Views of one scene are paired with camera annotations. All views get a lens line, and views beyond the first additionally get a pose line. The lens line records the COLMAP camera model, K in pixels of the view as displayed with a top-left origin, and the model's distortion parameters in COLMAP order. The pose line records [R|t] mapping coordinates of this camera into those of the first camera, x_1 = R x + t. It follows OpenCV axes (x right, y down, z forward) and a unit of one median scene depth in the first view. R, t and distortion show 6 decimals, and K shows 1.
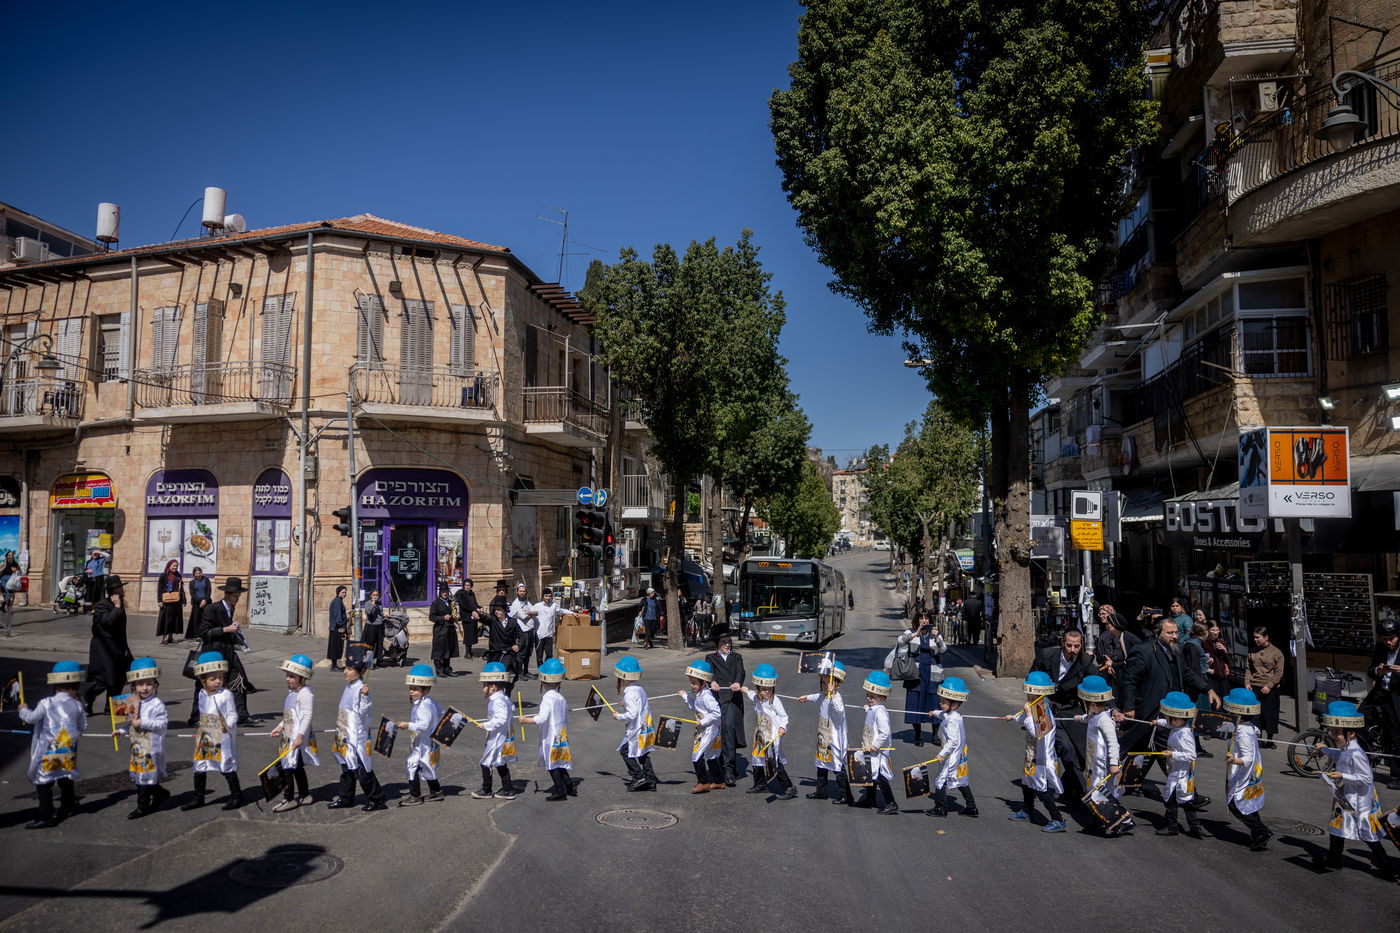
lens RADIAL K [[1098.2, 0, 701.1], [0, 1098.2, 448.7], [0, 0, 1]] dist [-0.004393, -0.000293]
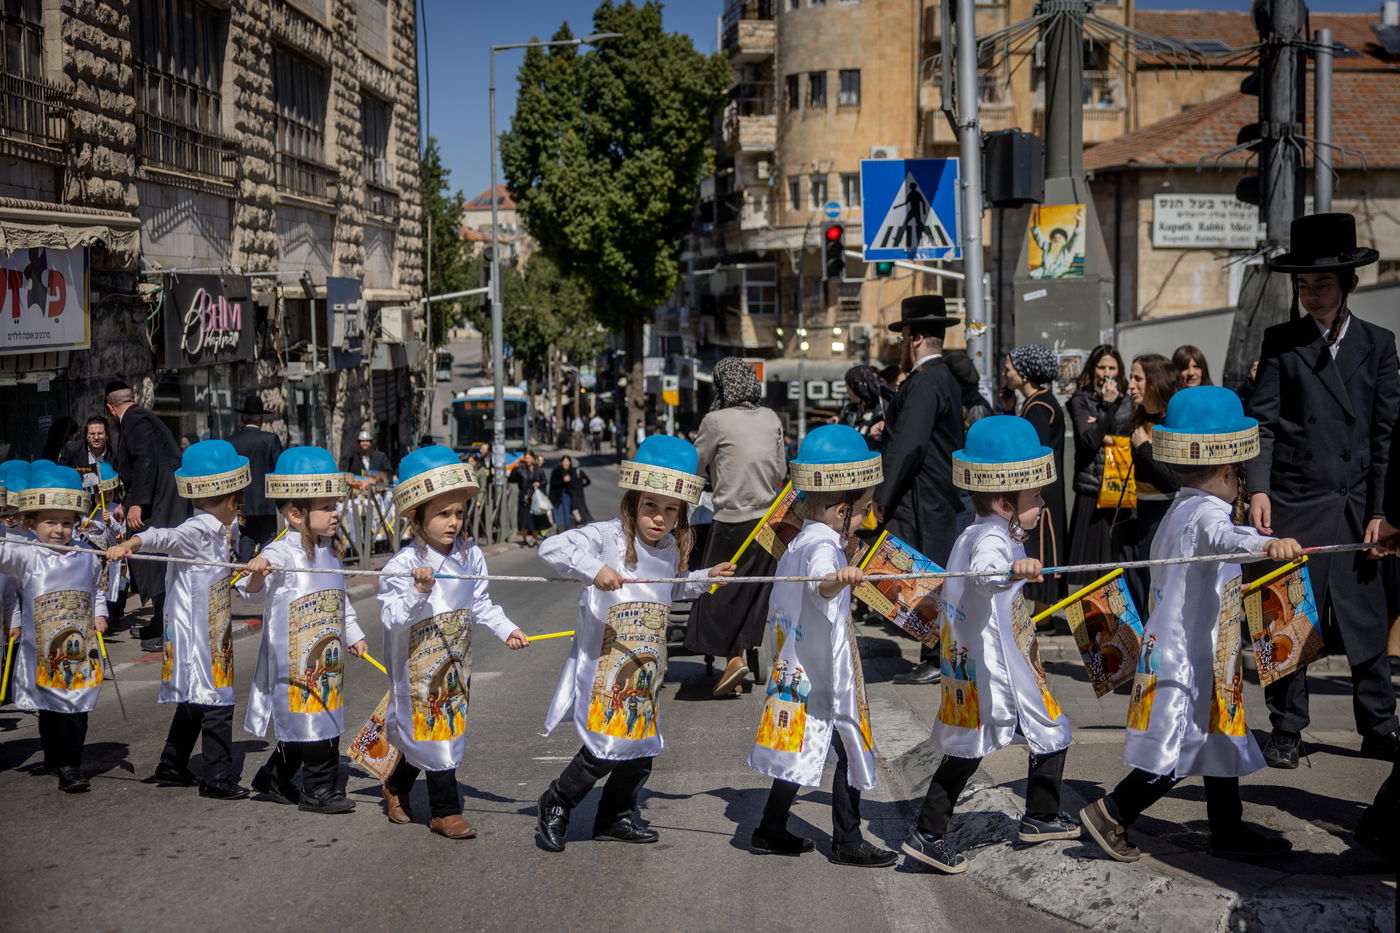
lens RADIAL K [[1663.6, 0, 700.0], [0, 1663.6, 466.5], [0, 0, 1]] dist [-0.000142, -0.000100]
pose [[0.949849, -0.042721, 0.309778, -0.162635], [-0.010674, 0.985618, 0.168652, -0.090794], [-0.312527, -0.163500, 0.935732, -0.558754]]
